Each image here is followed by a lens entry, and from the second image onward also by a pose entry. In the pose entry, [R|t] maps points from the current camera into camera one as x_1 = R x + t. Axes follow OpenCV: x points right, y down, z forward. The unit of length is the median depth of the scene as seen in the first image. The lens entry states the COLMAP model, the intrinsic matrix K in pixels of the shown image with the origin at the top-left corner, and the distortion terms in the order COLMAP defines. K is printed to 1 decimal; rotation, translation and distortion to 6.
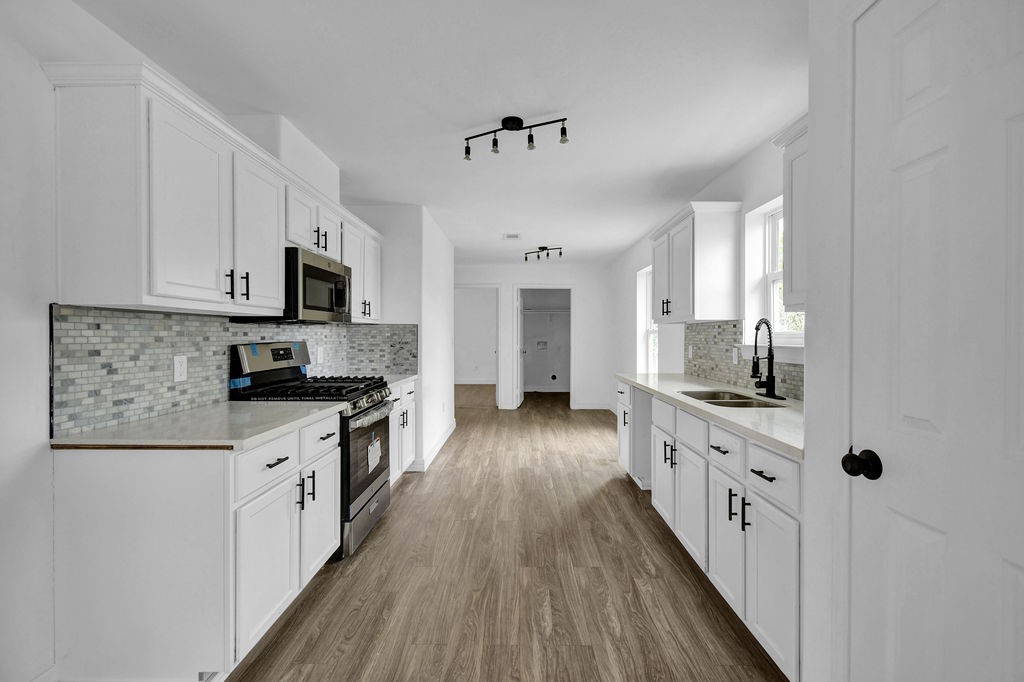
lens RADIAL K [[453.9, 0, 514.9], [0, 453.9, 339.4], [0, 0, 1]] dist [0.022812, -0.010007]
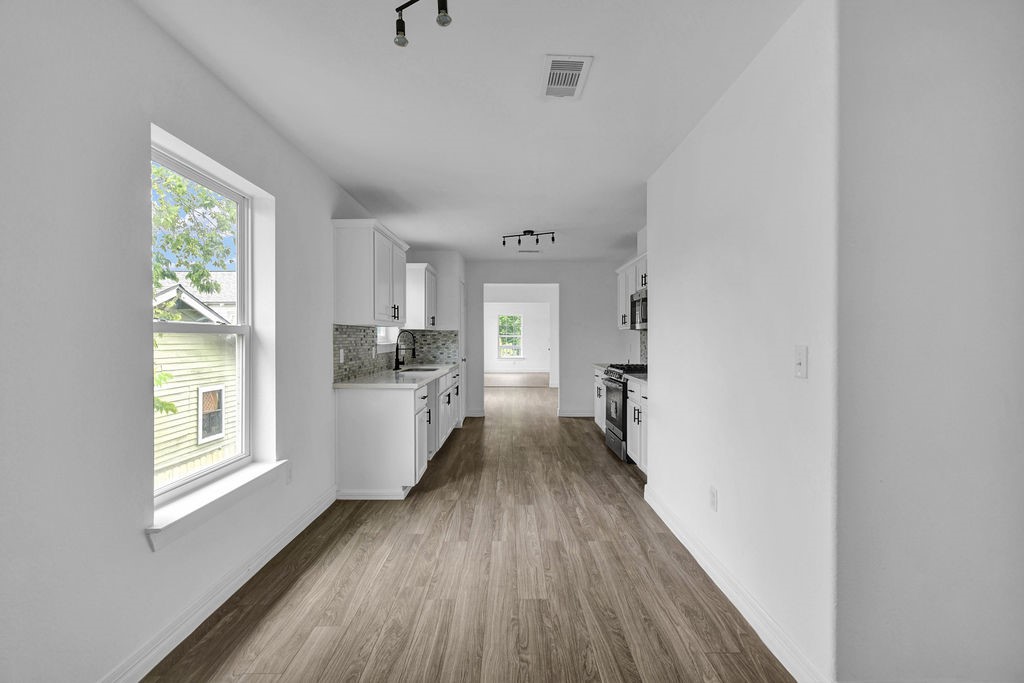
lens RADIAL K [[453.9, 0, 514.9], [0, 453.9, 339.9], [0, 0, 1]] dist [0.022812, -0.010007]
pose [[-0.999828, 0.002941, -0.018288, 0.092631], [0.002713, 0.999919, 0.012473, -0.023633], [0.018323, 0.012422, -0.999755, 3.023753]]
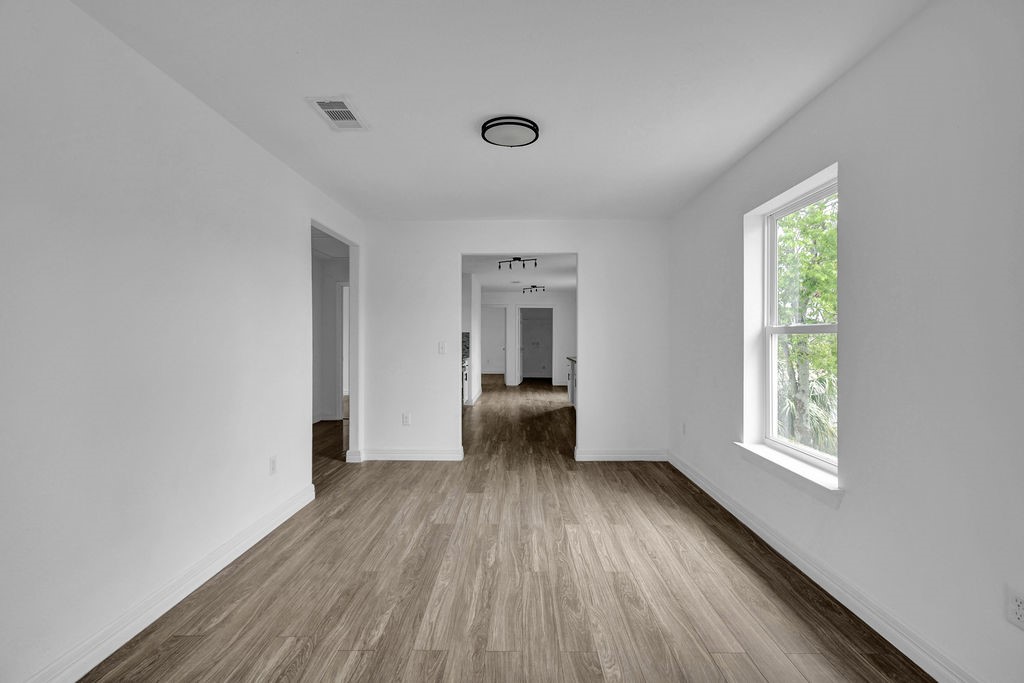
lens RADIAL K [[453.9, 0, 514.9], [0, 453.9, 339.9], [0, 0, 1]] dist [0.022812, -0.010007]
pose [[0.999998, 0.001517, -0.001381, -0.013065], [-0.001524, 0.999988, -0.004761, 0.014592], [0.001374, 0.004763, 0.999988, -1.664801]]
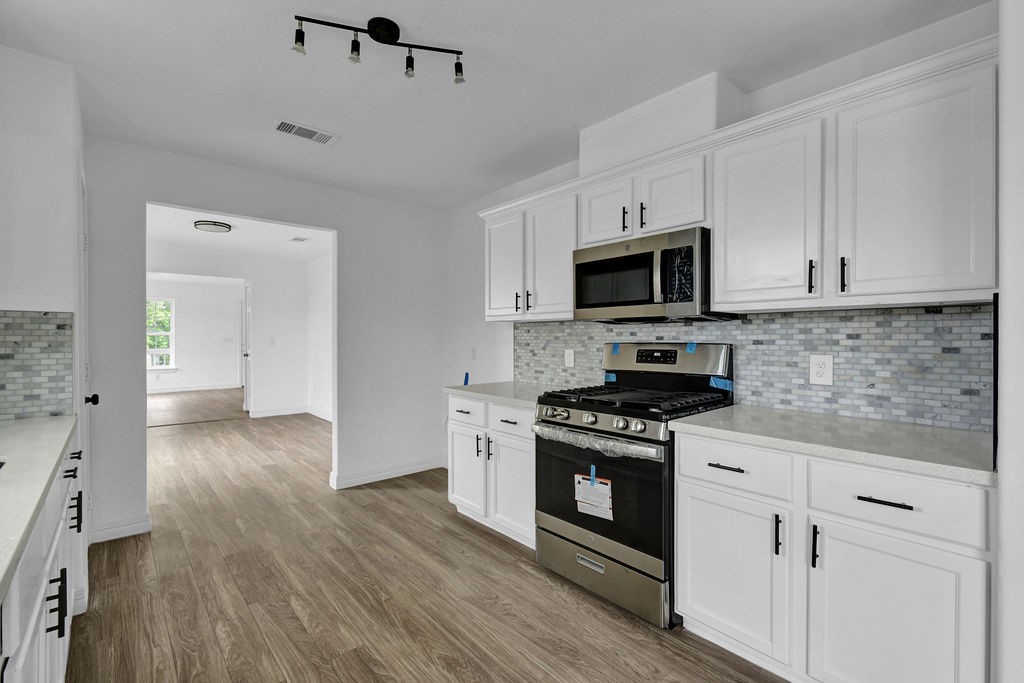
lens RADIAL K [[453.9, 0, 514.9], [0, 453.9, 339.9], [0, 0, 1]] dist [0.022812, -0.010007]
pose [[-0.745135, 0.004717, -0.666897, 0.314828], [-0.004720, 0.999913, 0.012345, -0.010157], [0.666897, 0.012346, -0.745048, 1.668384]]
